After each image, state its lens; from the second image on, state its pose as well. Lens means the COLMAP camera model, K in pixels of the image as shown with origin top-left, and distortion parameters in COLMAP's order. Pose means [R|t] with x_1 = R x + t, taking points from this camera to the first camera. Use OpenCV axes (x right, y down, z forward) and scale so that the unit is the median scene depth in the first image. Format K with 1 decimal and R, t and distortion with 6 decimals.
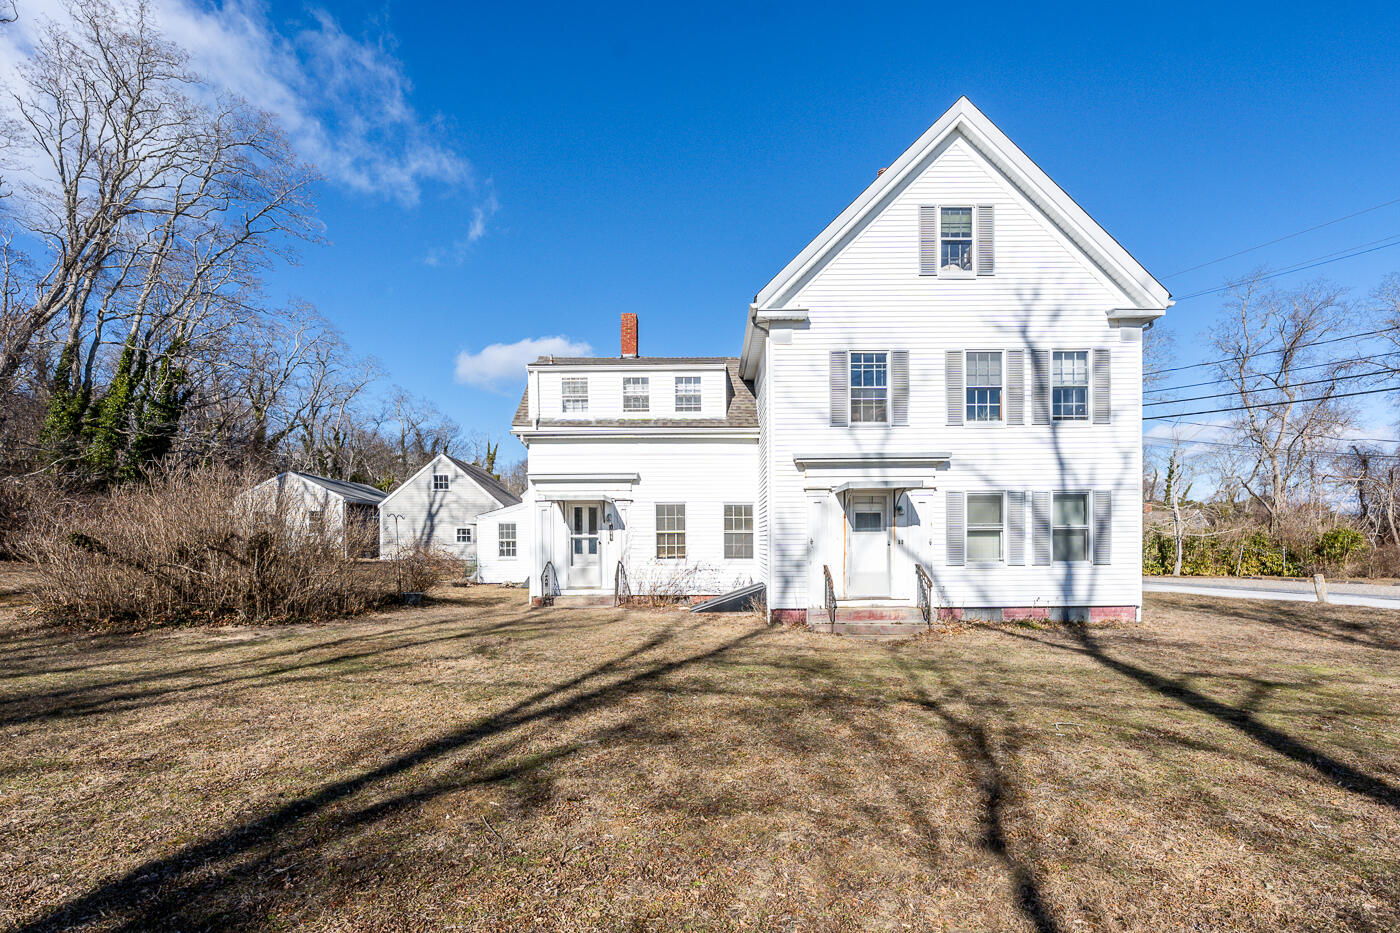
lens RADIAL K [[633.2, 0, 733.1], [0, 633.2, 554.5], [0, 0, 1]] dist [0.000762, 0.000079]
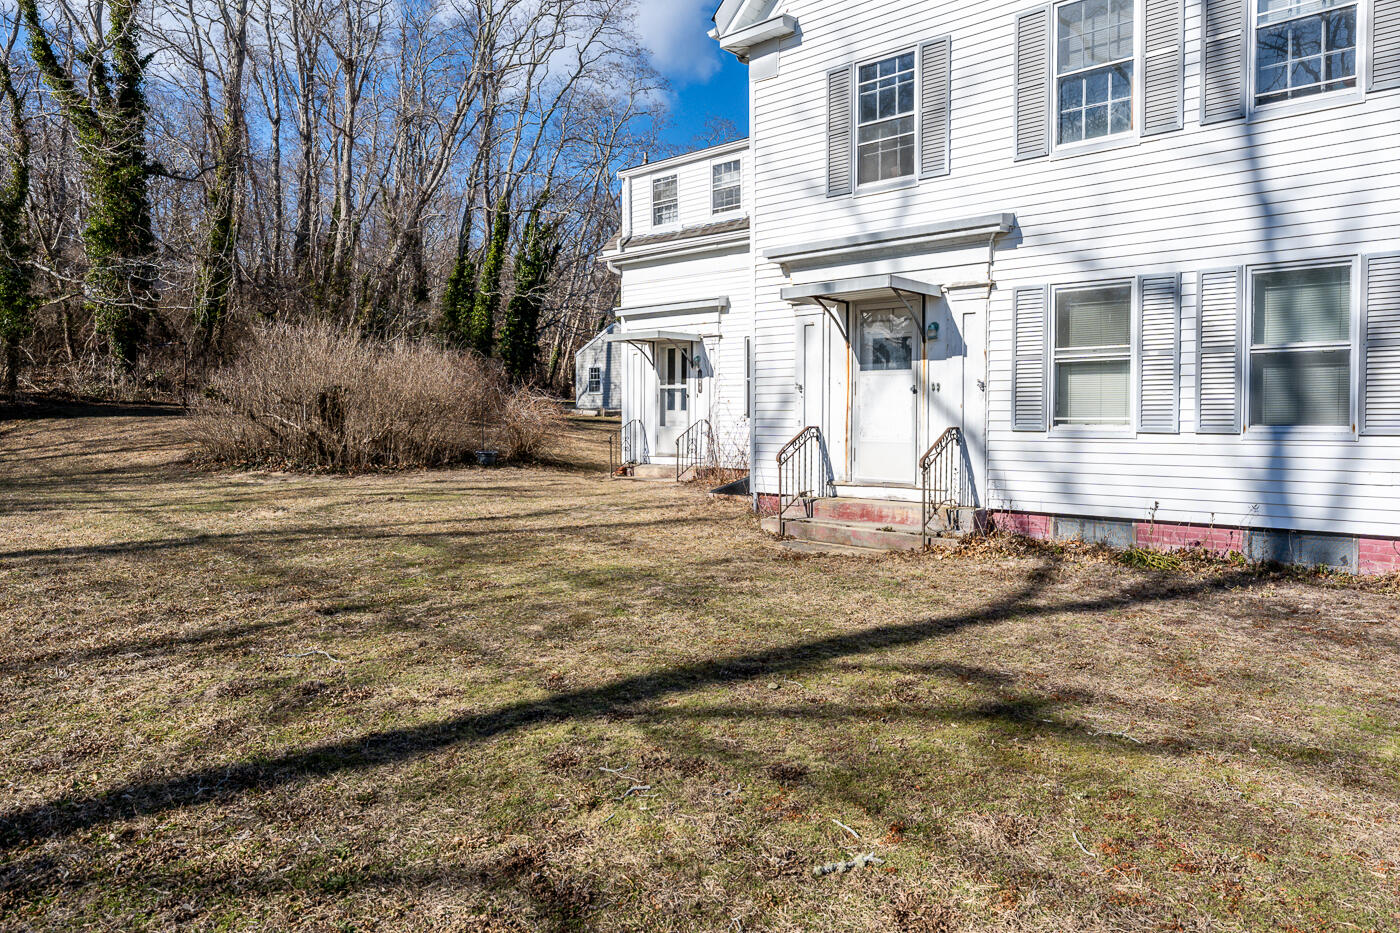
lens RADIAL K [[912.6, 0, 700.3], [0, 912.6, 447.0], [0, 0, 1]] dist [0.003814, 0.003165]
pose [[0.743679, 0.030298, -0.667850, 0.652085], [-0.010951, 0.999391, 0.033145, 0.008155], [0.668448, -0.017336, 0.743557, 0.264096]]
